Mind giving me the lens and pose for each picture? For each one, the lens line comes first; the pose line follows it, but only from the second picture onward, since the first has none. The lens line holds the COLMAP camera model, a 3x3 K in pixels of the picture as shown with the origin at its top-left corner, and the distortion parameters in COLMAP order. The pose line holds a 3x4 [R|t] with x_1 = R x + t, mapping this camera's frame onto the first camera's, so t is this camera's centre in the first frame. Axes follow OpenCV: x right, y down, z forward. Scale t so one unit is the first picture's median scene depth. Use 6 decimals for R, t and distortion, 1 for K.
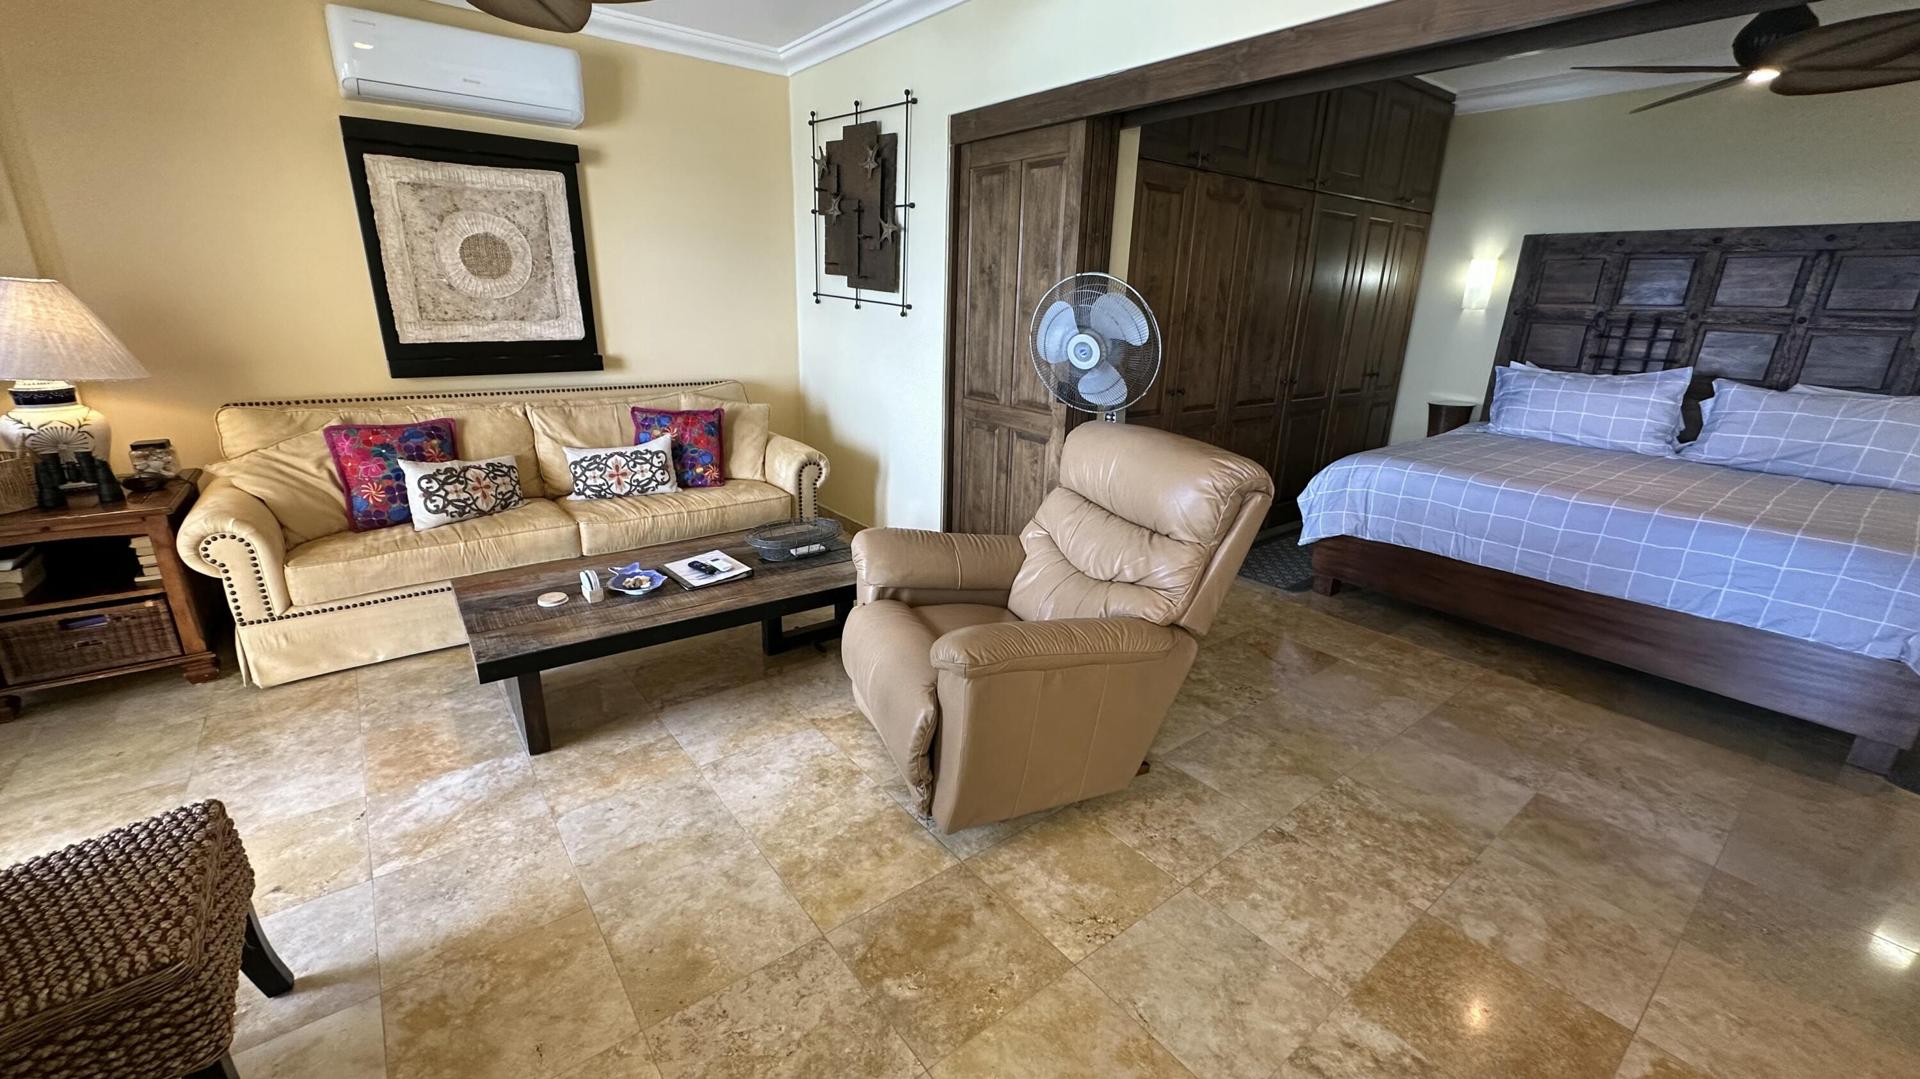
lens RADIAL K [[767.8, 0, 957.7], [0, 767.8, 538.2], [0, 0, 1]] dist [-0.000933, 0.000153]
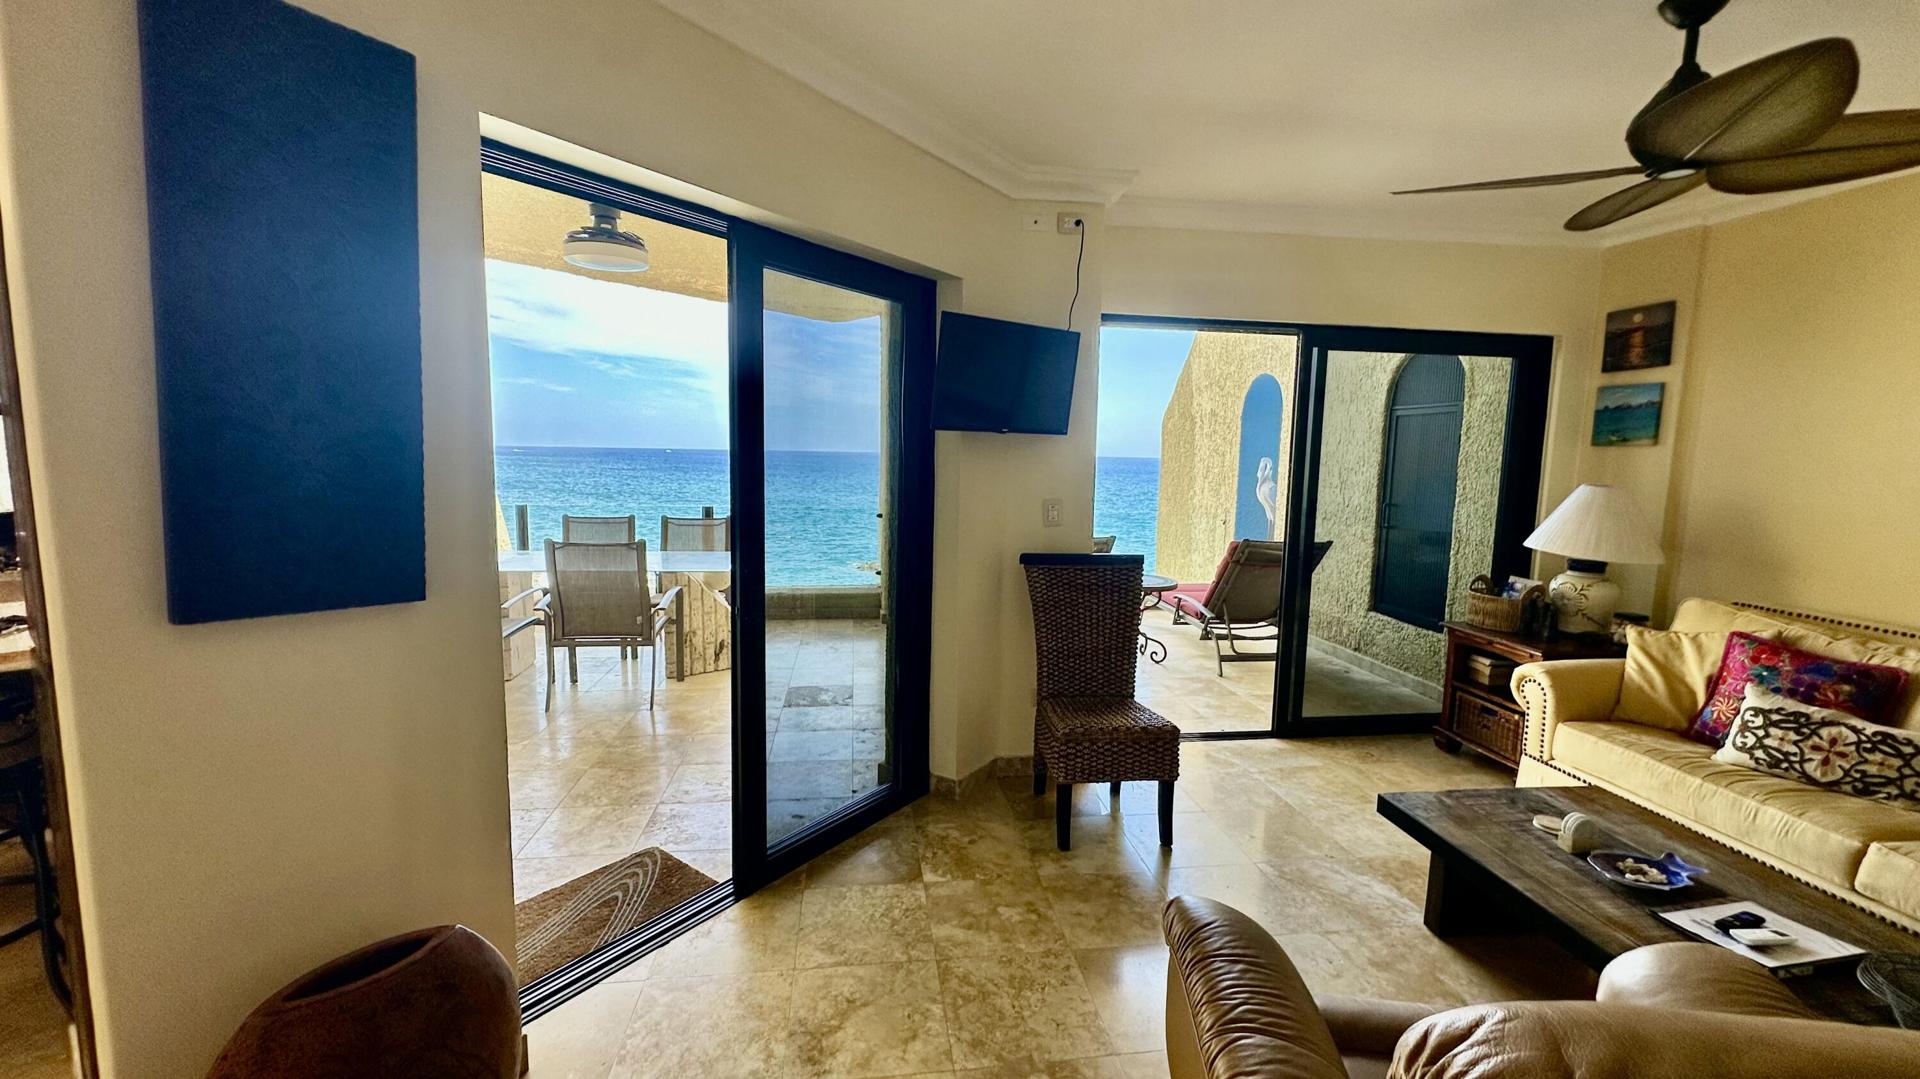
lens RADIAL K [[768.1, 0, 959.5], [0, 768.1, 537.7], [0, 0, 1]] dist [0.000262, 0.000157]
pose [[-0.500603, 0.061213, -0.863510, 0.402129], [-0.295519, 0.925491, 0.236929, -0.168594], [0.813674, 0.373791, -0.445214, 0.507450]]
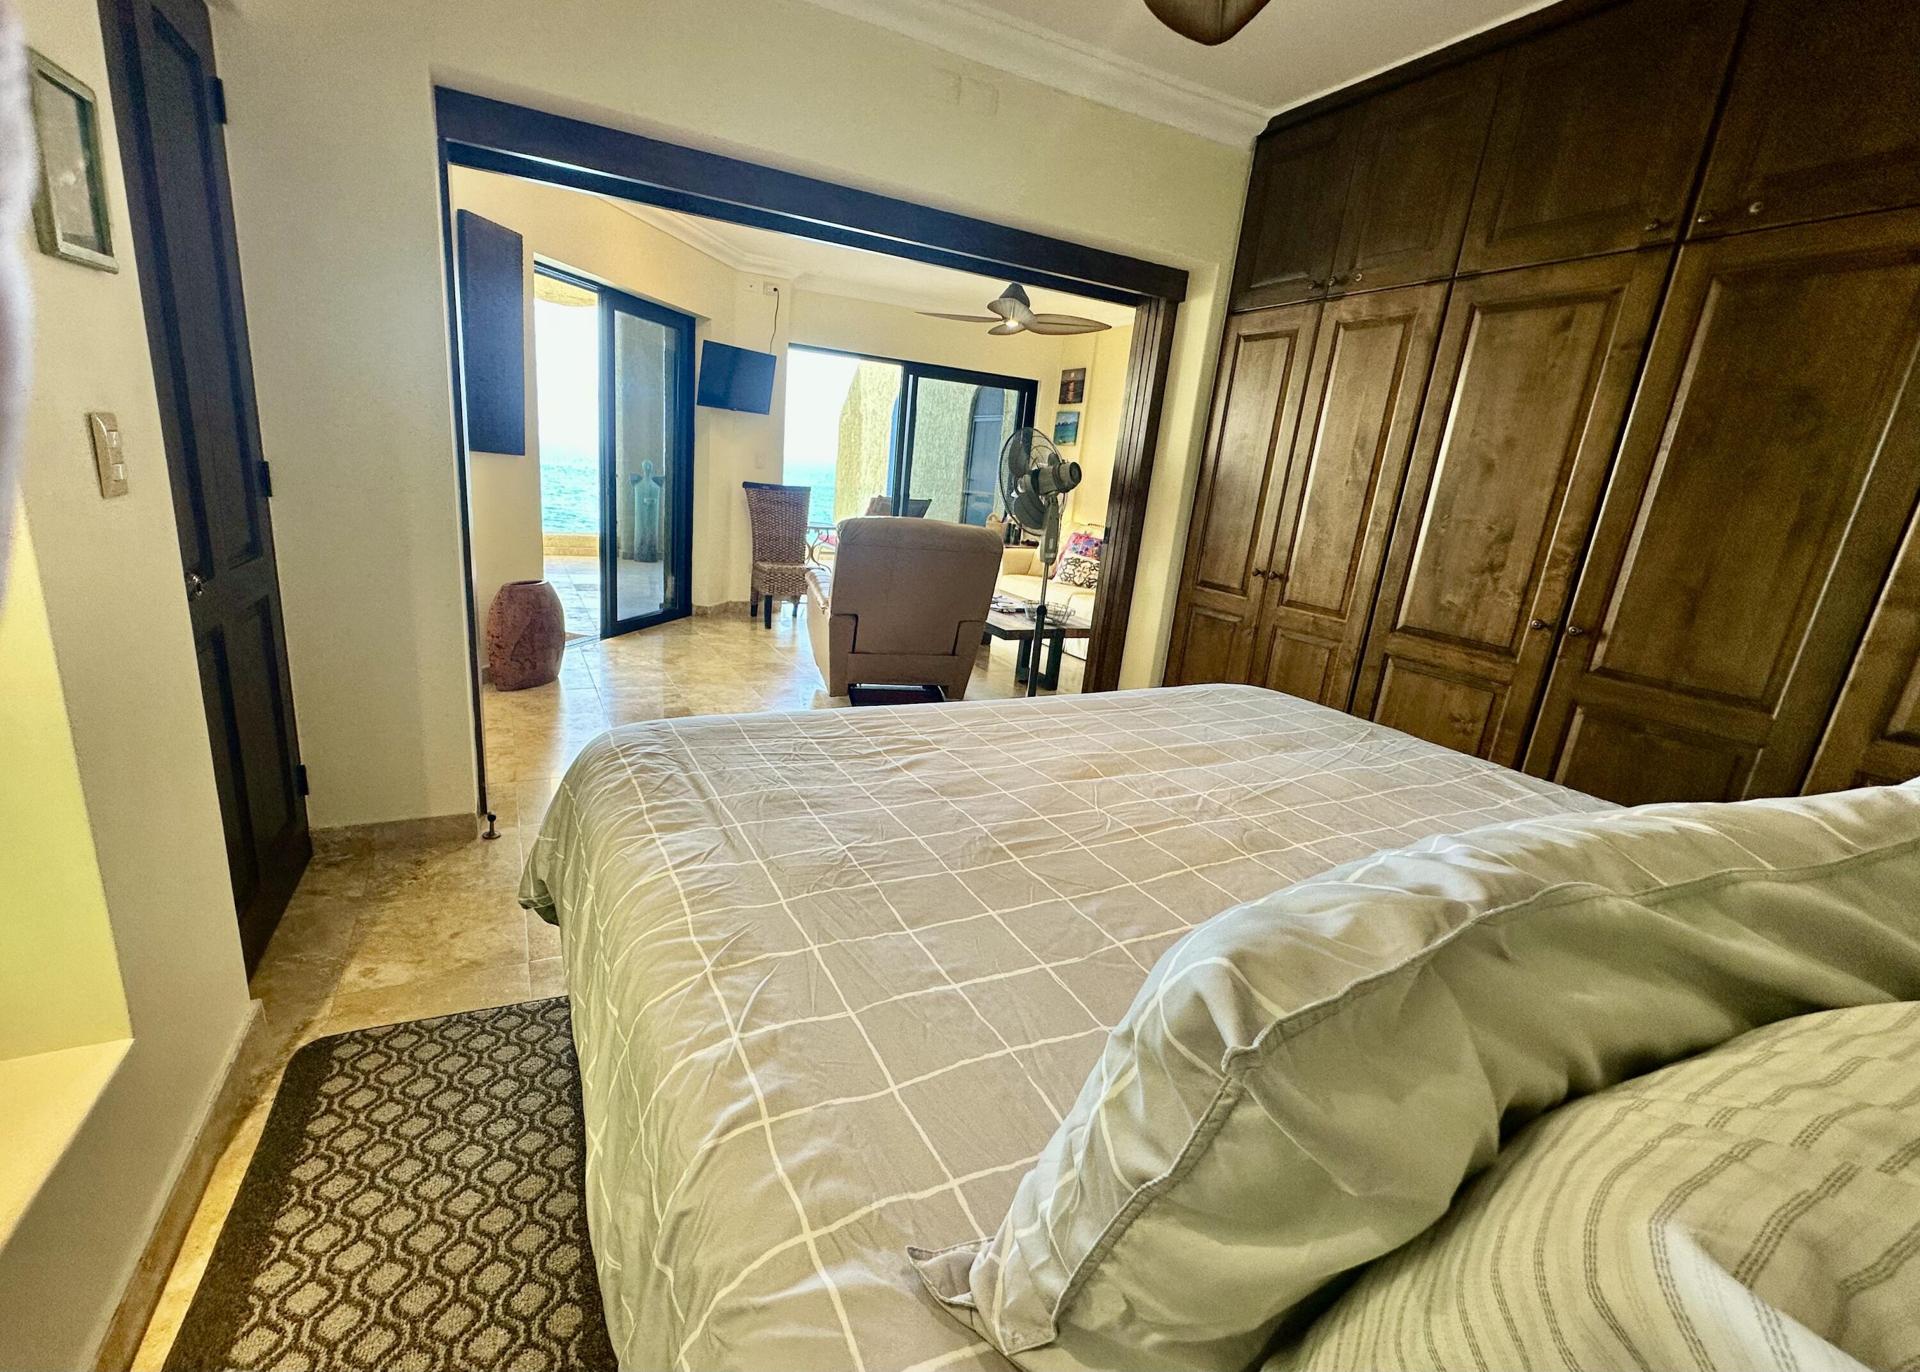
lens RADIAL K [[811.2, 0, 908.0], [0, 811.2, 679.9], [0, 0, 1]] dist [-0.001041, 0.000047]
pose [[-0.203810, 0.210504, -0.956112, 1.254310], [-0.381384, 0.882387, 0.275571, -0.193100], [0.901669, 0.420810, -0.099557, 0.836118]]
